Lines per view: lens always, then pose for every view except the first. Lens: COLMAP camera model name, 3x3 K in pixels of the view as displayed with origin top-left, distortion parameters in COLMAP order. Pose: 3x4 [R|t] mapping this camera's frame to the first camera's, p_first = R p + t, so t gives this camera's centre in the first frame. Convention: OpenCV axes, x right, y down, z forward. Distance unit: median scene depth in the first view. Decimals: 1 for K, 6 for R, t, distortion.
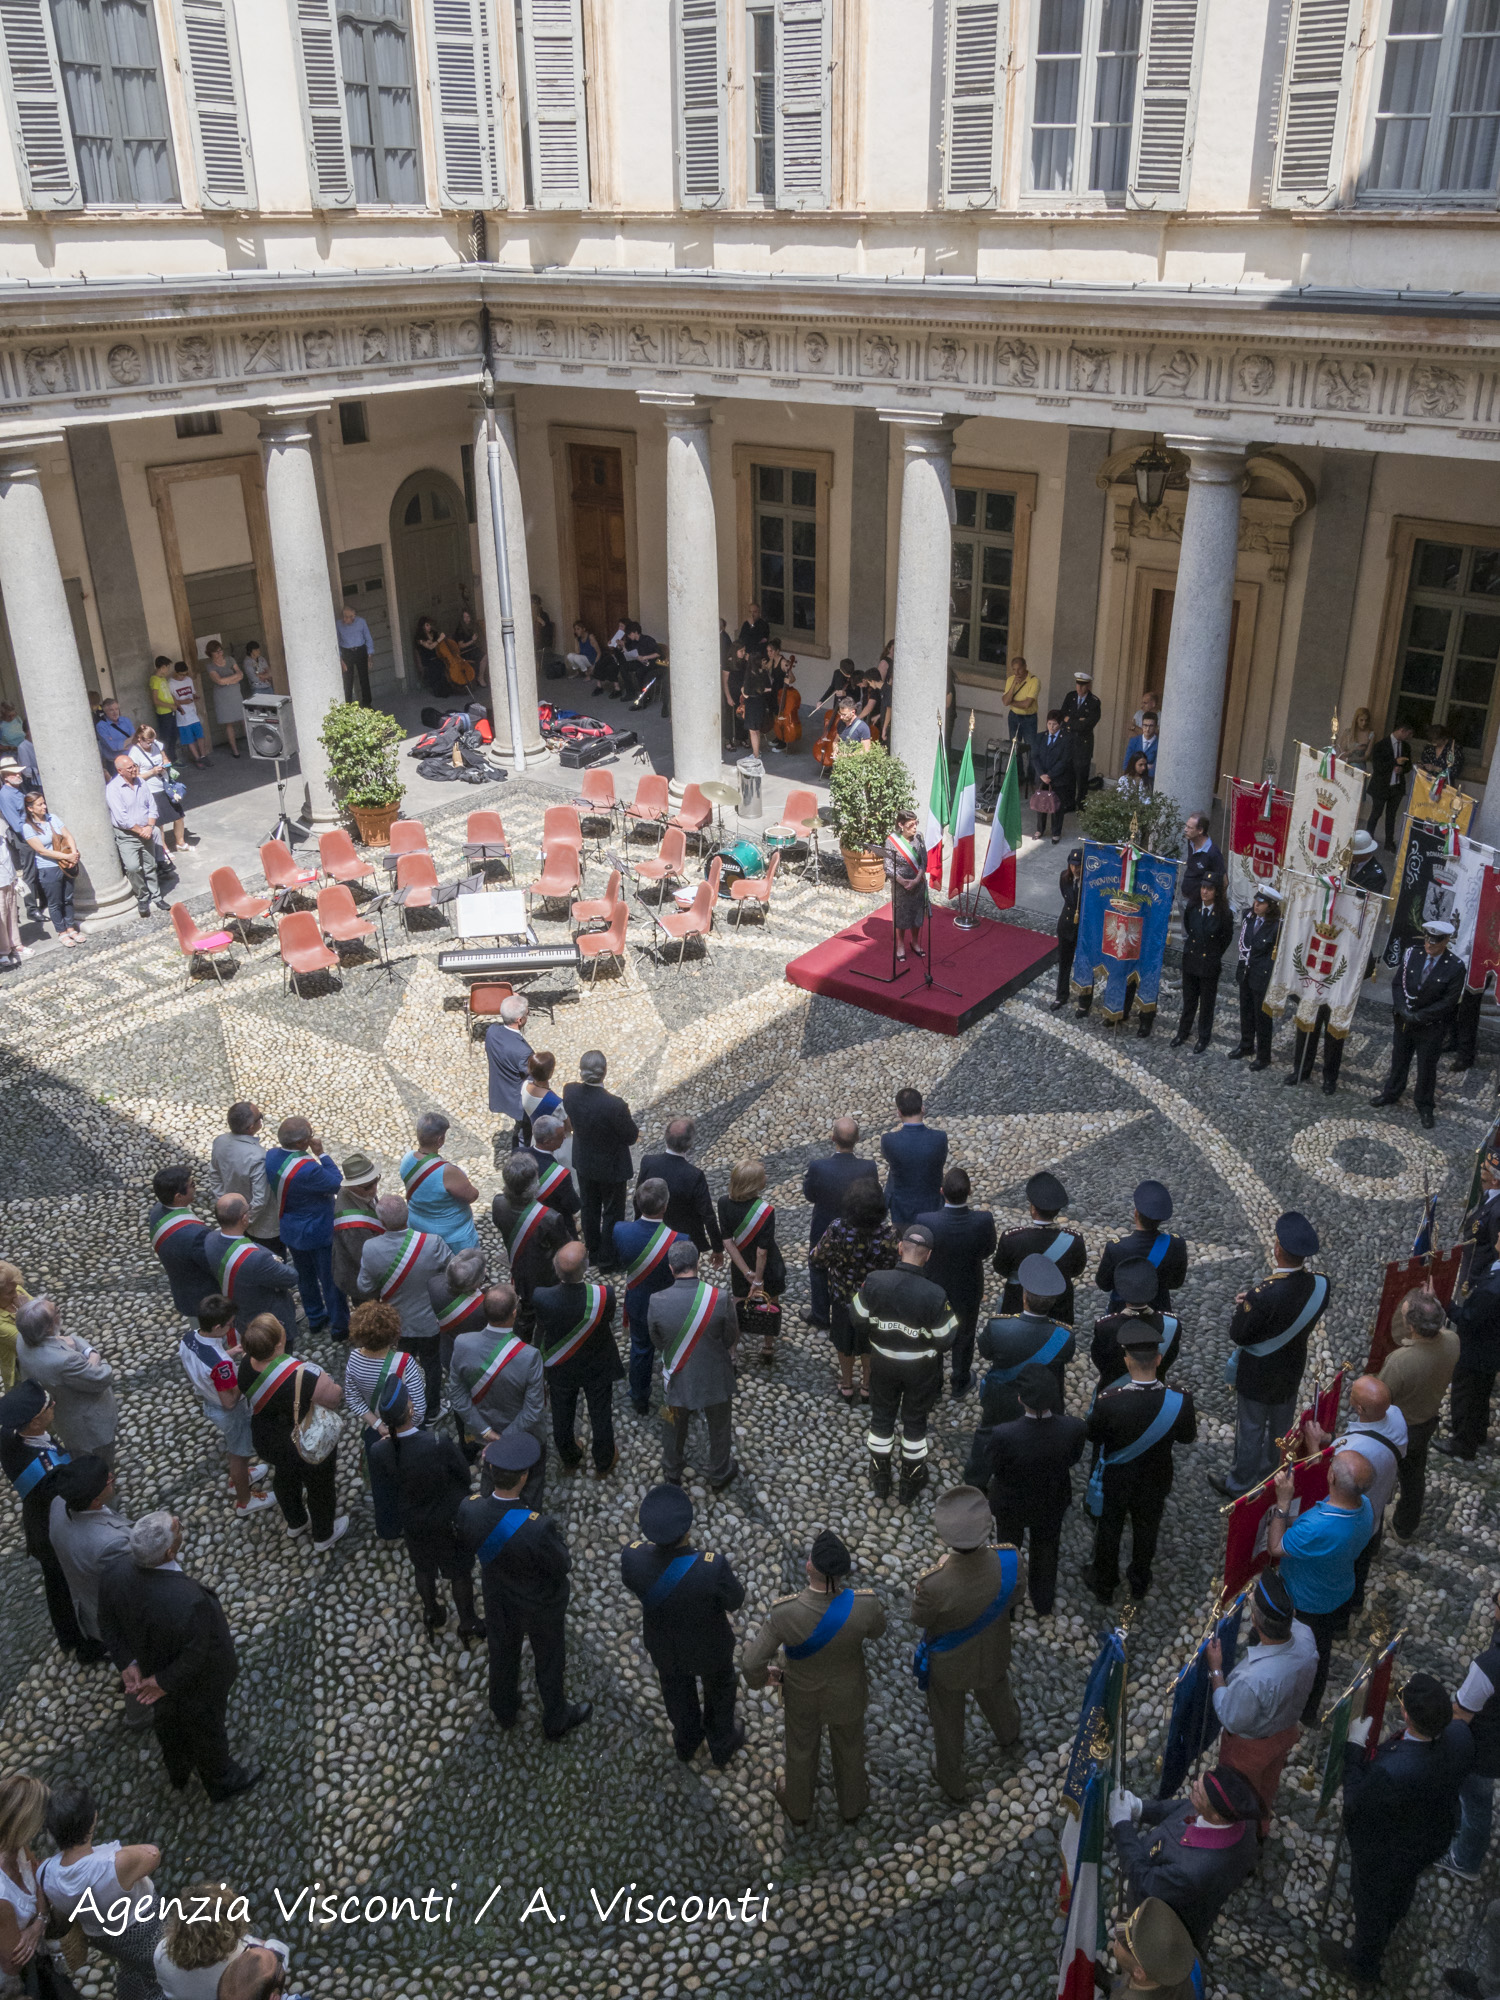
lens RADIAL K [[1443.1, 0, 750.0], [0, 1443.1, 1000.0], [0, 0, 1]] dist [0.000532, 0.000194]
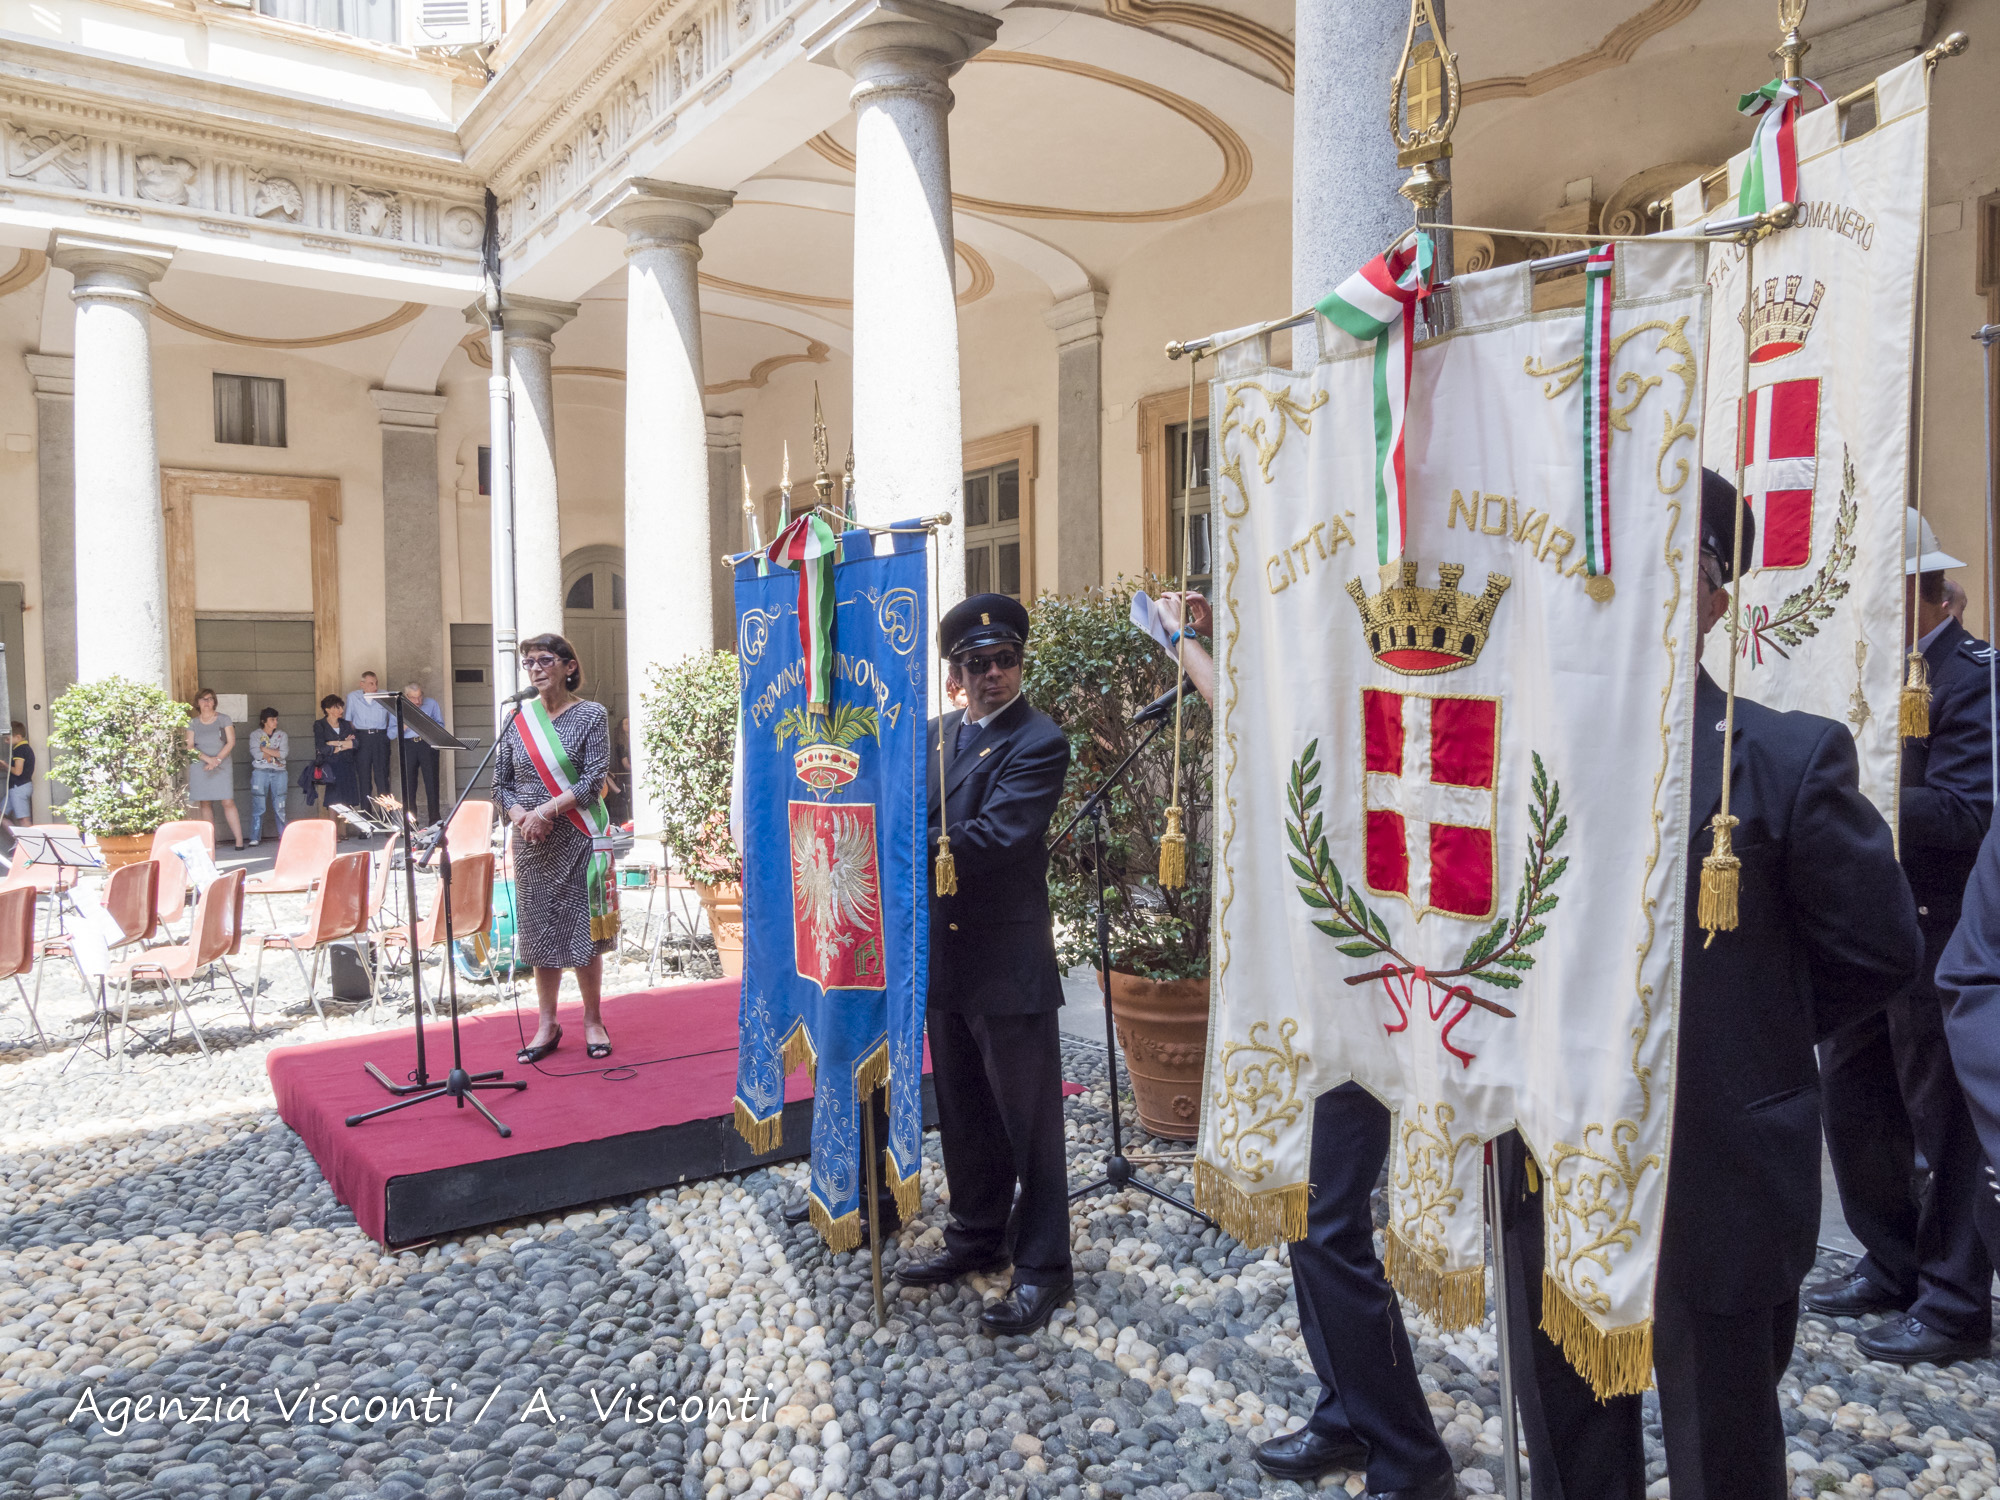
lens RADIAL K [[1443.1, 0, 1000.0], [0, 1443.1, 750.0], [0, 0, 1]] dist [0.000532, 0.000194]
pose [[0.963630, 0.014050, -0.266870, 0.274331], [-0.122263, 0.911156, -0.393506, 0.024135], [0.237632, 0.411823, 0.879735, 0.588946]]
